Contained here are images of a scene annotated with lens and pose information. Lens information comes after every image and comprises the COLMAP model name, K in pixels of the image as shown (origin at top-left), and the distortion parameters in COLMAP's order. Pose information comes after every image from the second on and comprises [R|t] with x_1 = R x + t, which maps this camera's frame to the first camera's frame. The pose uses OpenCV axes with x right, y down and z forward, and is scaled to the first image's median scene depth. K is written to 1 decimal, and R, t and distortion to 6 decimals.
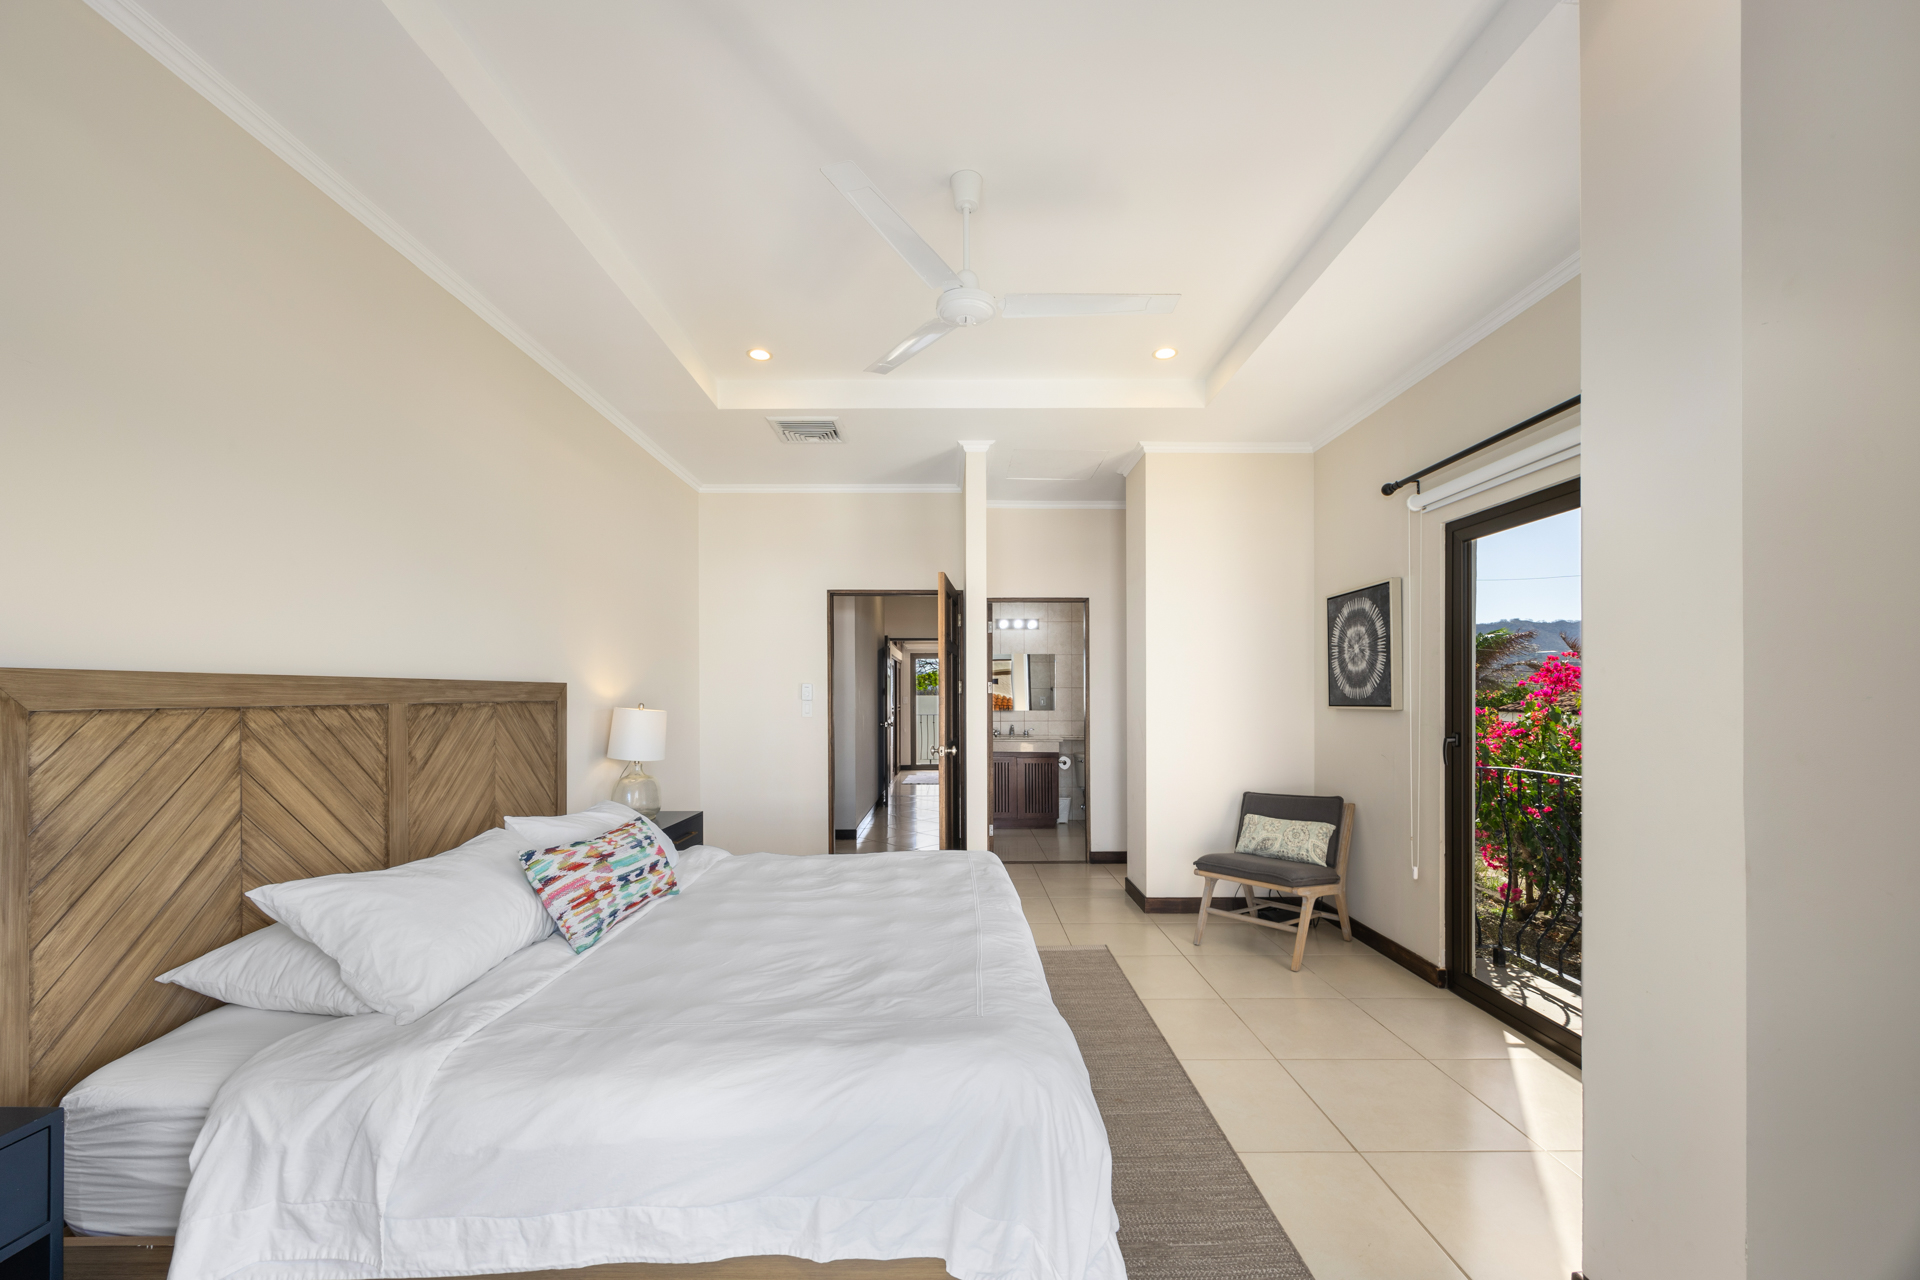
lens RADIAL K [[743.3, 0, 955.0], [0, 743.3, 696.6], [0, 0, 1]] dist [-0.000545, -0.000129]
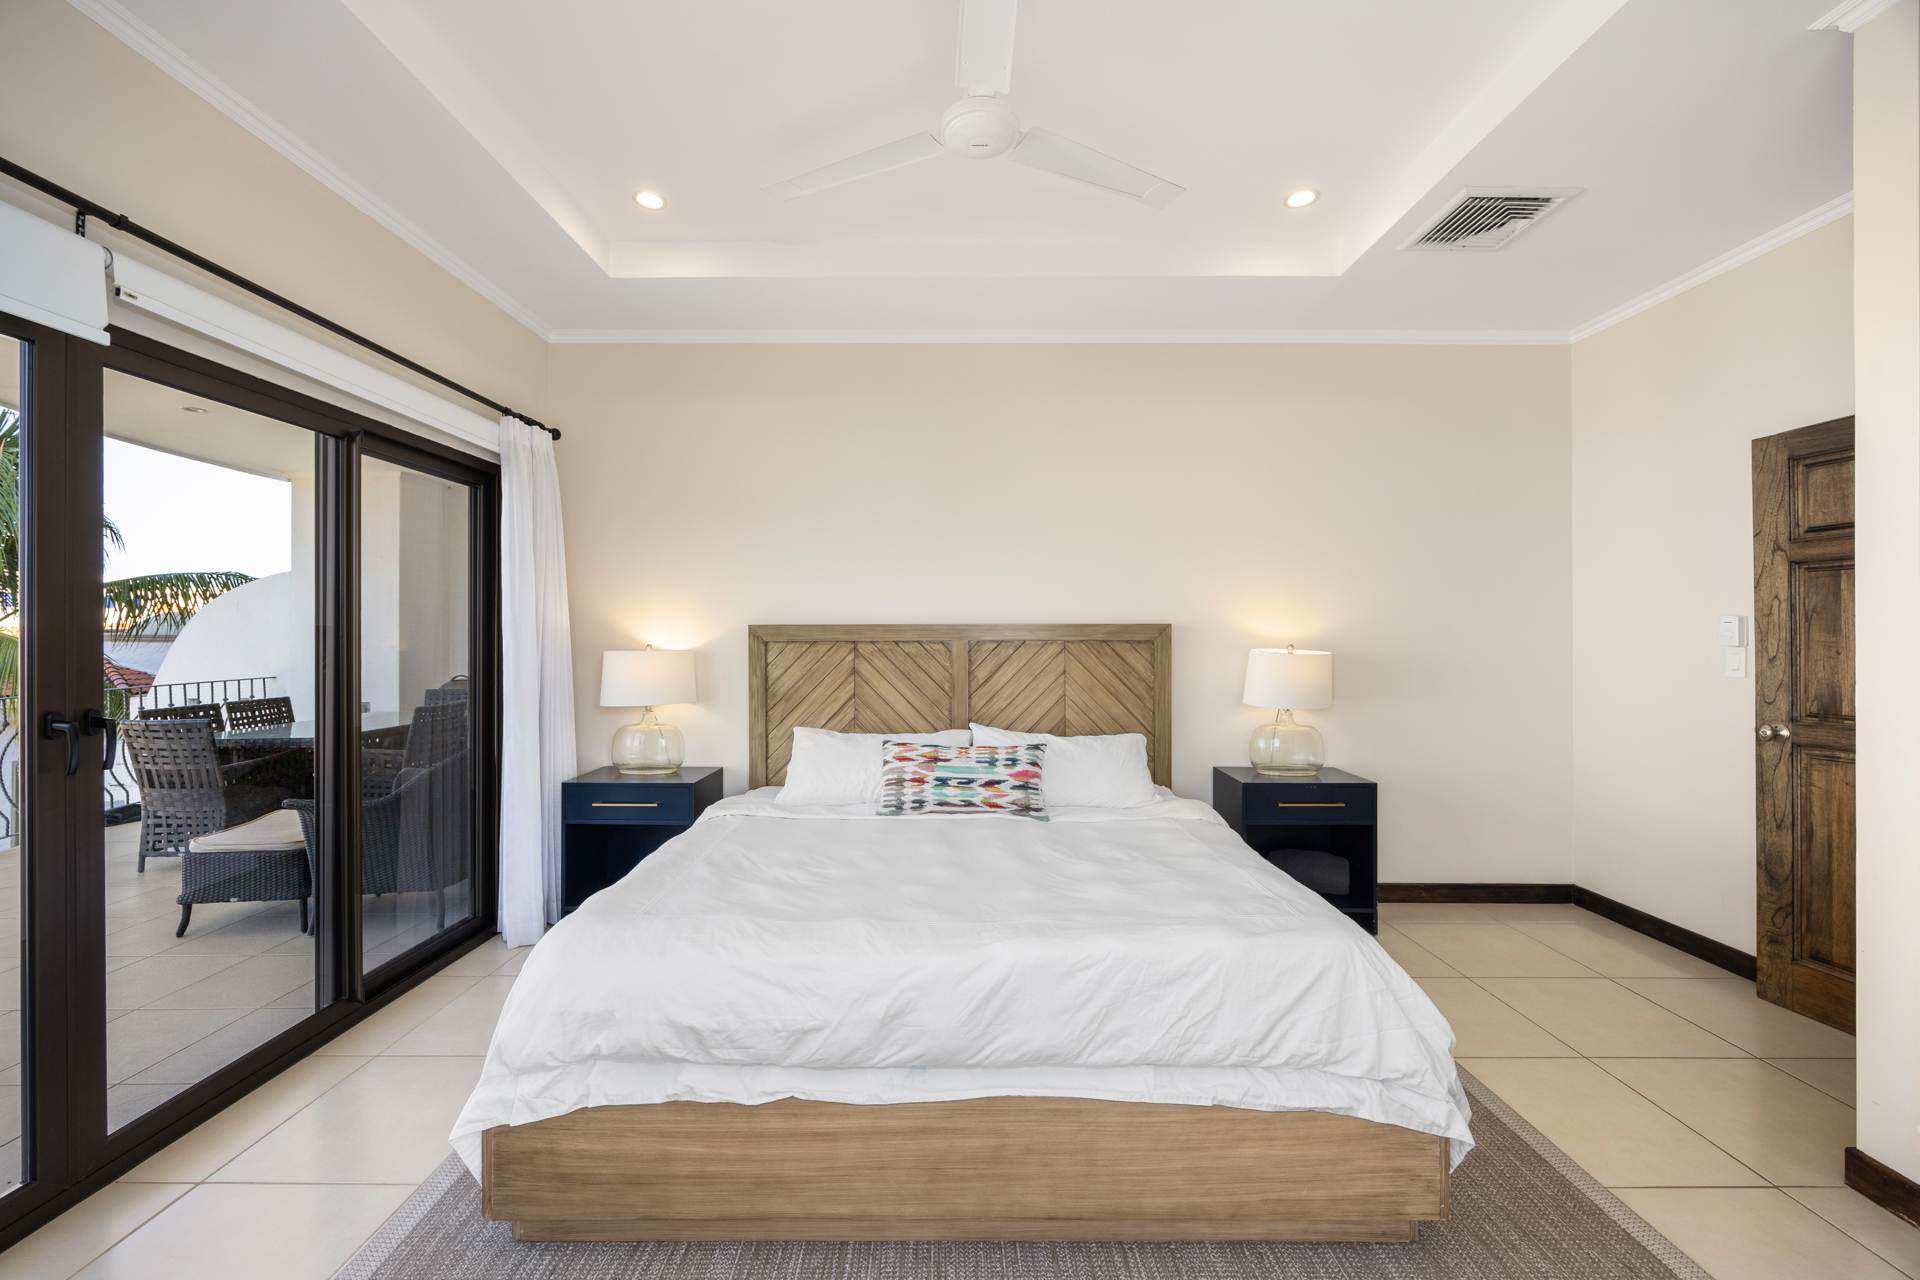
lens RADIAL K [[732.2, 0, 960.0], [0, 732.2, 640.0], [0, 0, 1]] dist [-0.000750, -0.000108]
pose [[-0.004029, 0.008087, -0.999959, 0.502010], [-0.001468, 0.999966, 0.008093, -0.002613], [0.999991, 0.001500, -0.004017, 0.651422]]
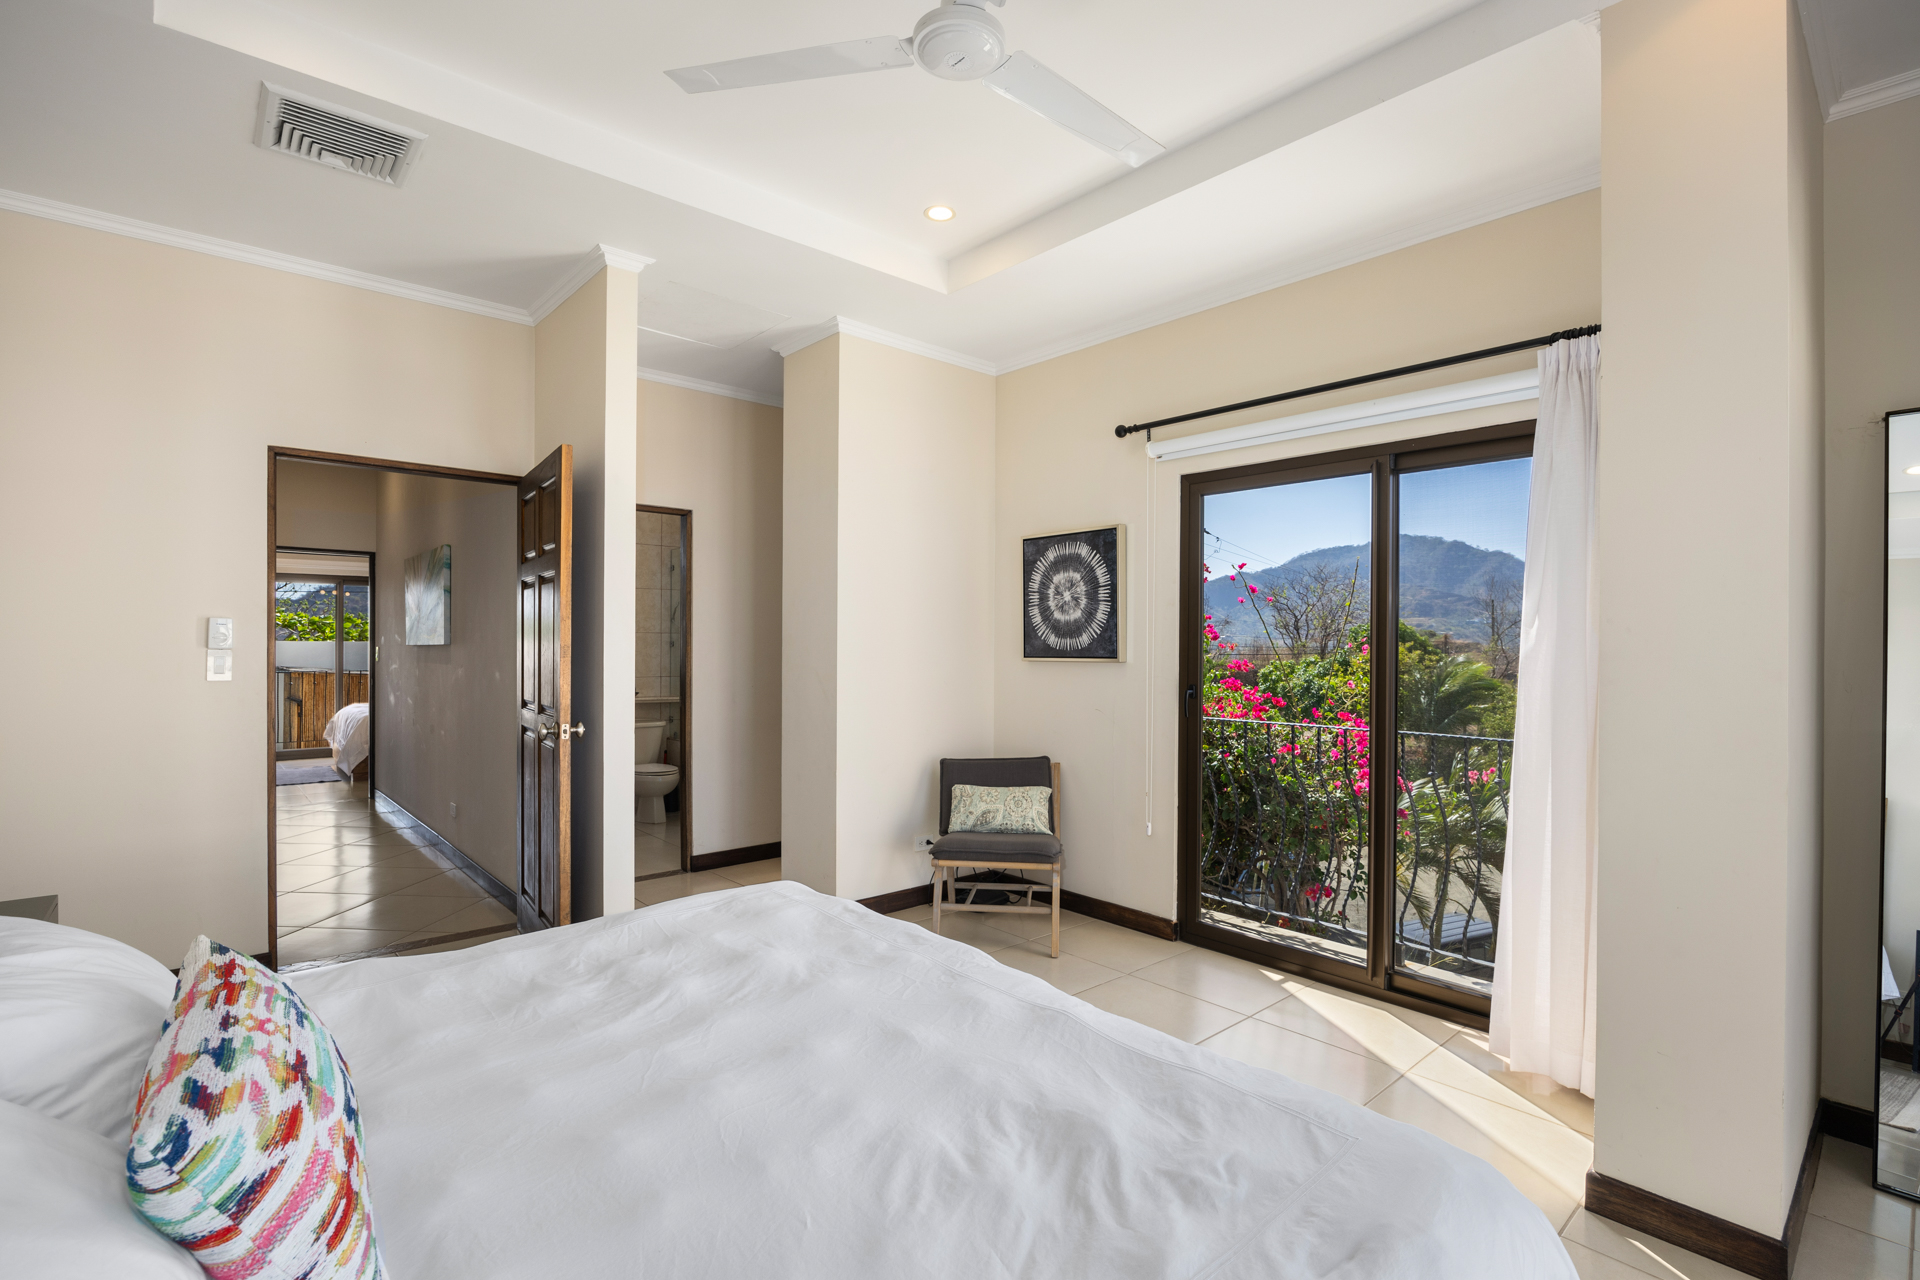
lens RADIAL K [[884.9, 0, 960.0], [0, 884.9, 640.0], [0, 0, 1]] dist [-0.002363, -0.000046]
pose [[0.752353, 0.010289, 0.658679, -0.322270], [-0.006862, 0.999946, -0.007783, 0.000095], [-0.658724, 0.001335, 0.752383, 0.278684]]
